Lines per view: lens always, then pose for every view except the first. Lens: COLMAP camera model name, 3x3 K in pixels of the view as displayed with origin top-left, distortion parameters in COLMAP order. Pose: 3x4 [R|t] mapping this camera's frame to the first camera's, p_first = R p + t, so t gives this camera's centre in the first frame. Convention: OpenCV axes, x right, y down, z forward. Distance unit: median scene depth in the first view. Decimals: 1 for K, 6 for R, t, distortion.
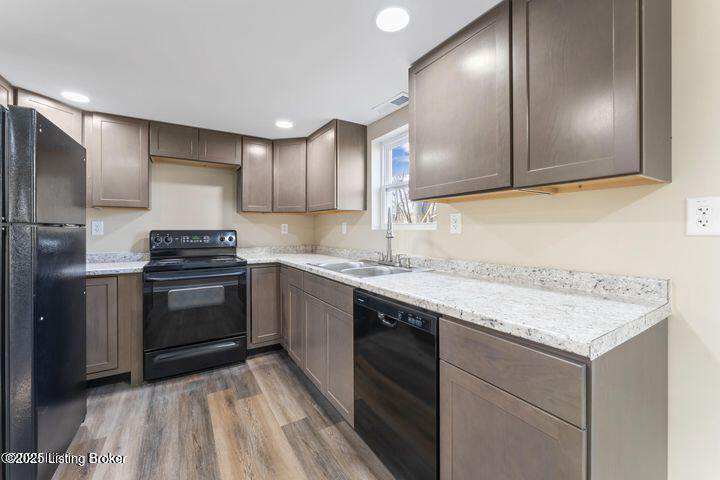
lens RADIAL K [[293.3, 0, 358.9], [0, 293.3, 232.4], [0, 0, 1]] dist [-0.000990, -0.000106]
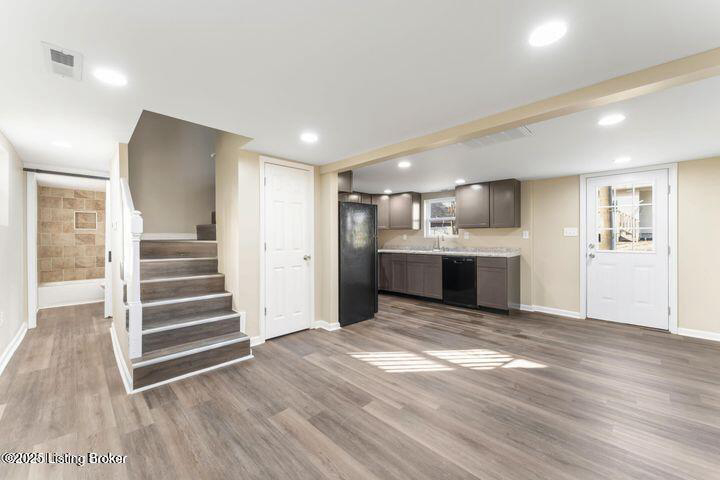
lens RADIAL K [[288.7, 0, 360.0], [0, 288.7, 240.0], [0, 0, 1]] dist [0.000571, -0.000008]
pose [[0.975046, -0.003466, 0.221975, -0.951967], [0.004104, 0.999989, -0.002410, 0.014817], [-0.221964, 0.003261, 0.975049, -1.126922]]
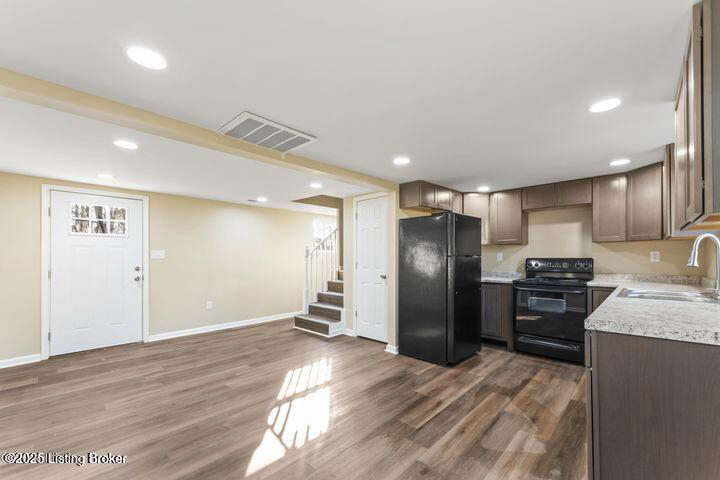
lens RADIAL K [[288.2, 0, 359.6], [0, 288.2, 257.1], [0, 0, 1]] dist [0.000469, 0.000052]
pose [[0.254235, 0.000520, -0.967142, 0.549373], [-0.005269, 0.999986, -0.000847, -0.006582], [0.967128, 0.005311, 0.254234, -0.223824]]
